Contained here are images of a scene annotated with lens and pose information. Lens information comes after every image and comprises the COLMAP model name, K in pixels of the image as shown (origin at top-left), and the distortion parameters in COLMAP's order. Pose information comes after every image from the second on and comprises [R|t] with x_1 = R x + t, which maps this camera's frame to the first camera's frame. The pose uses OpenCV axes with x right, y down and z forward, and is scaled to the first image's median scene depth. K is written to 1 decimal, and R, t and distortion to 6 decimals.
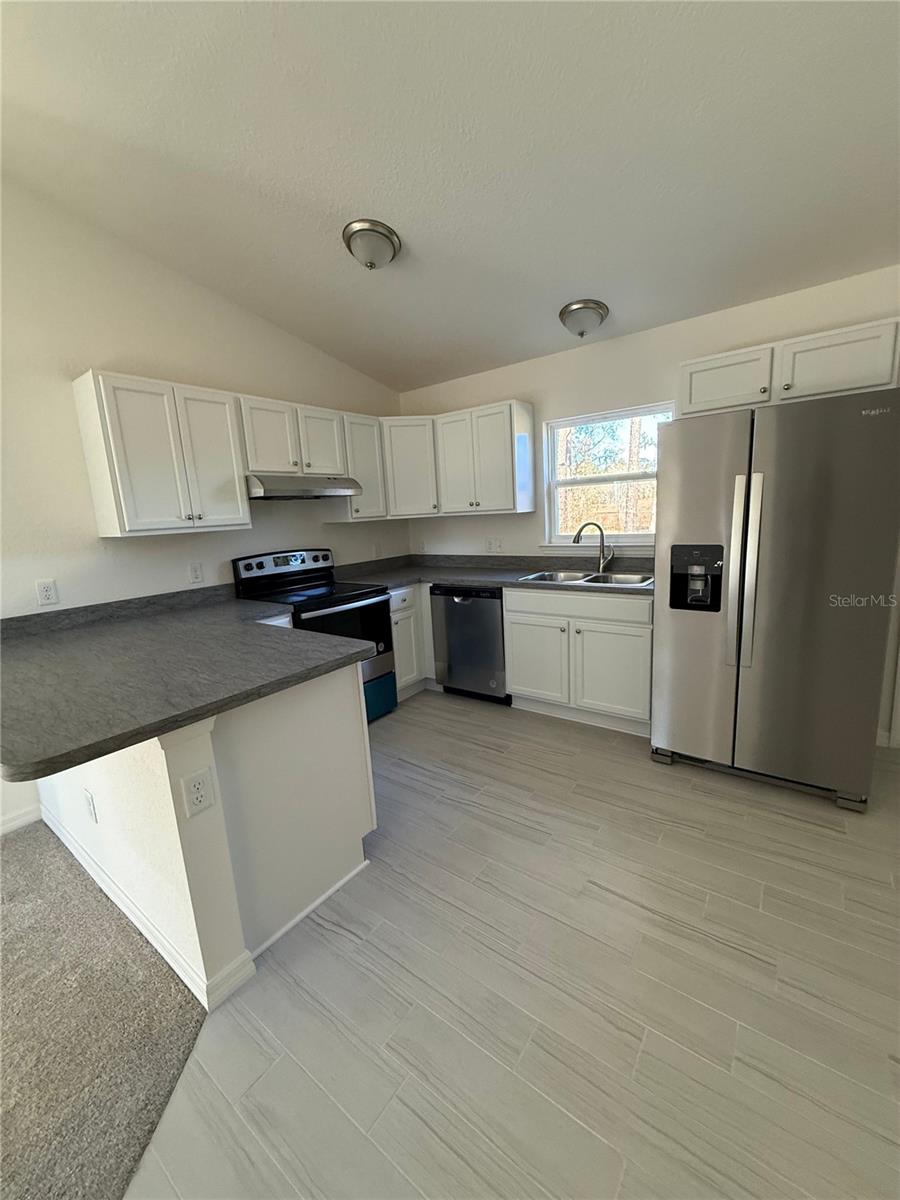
lens RADIAL K [[479.8, 0, 452.2], [0, 479.8, 599.2], [0, 0, 1]] dist [0.000822, 0.000398]
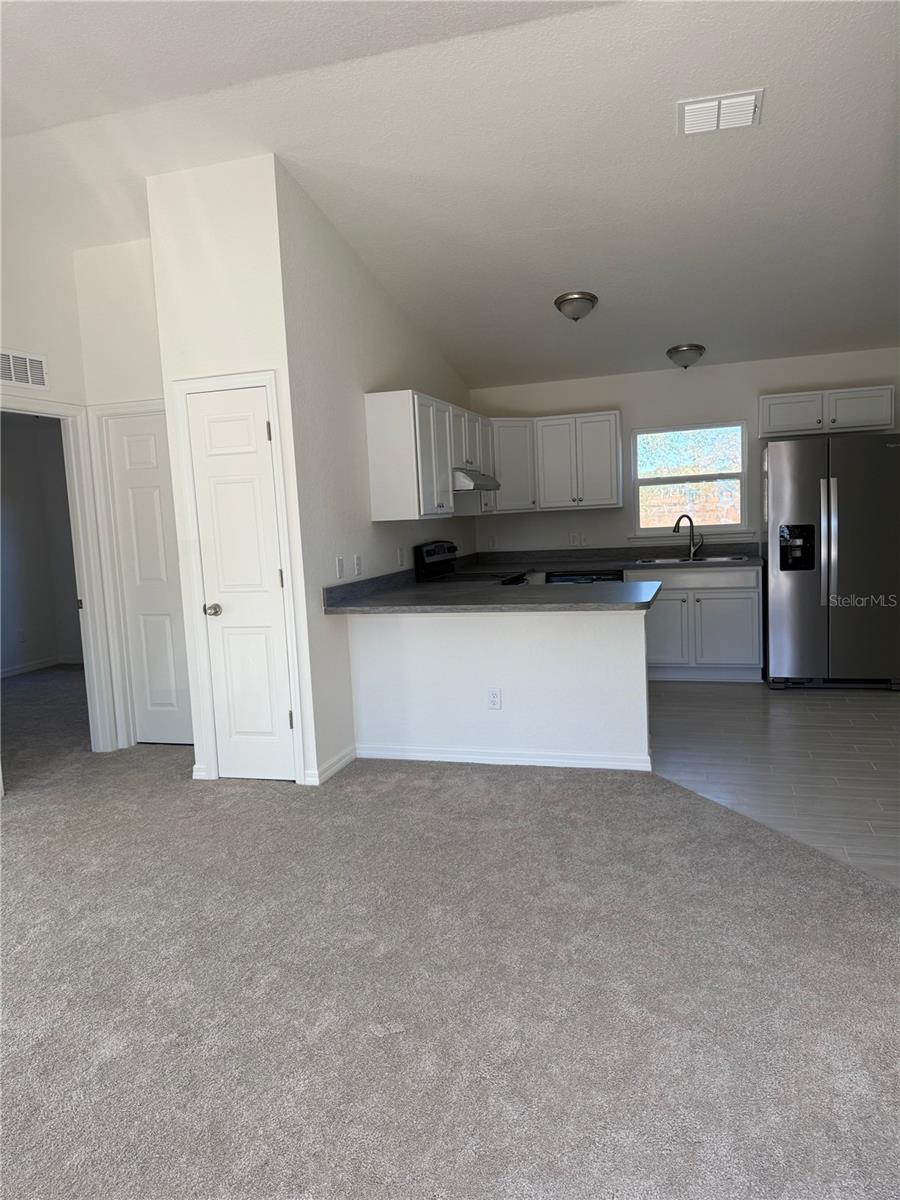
lens RADIAL K [[842.4, 0, 449.6], [0, 842.4, 601.0], [0, 0, 1]] dist [0.050068, -0.003094]
pose [[0.943957, -0.028669, 0.328822, -1.000078], [0.058604, 0.994950, -0.081491, 0.197410], [-0.324825, 0.096194, 0.940869, -0.797212]]
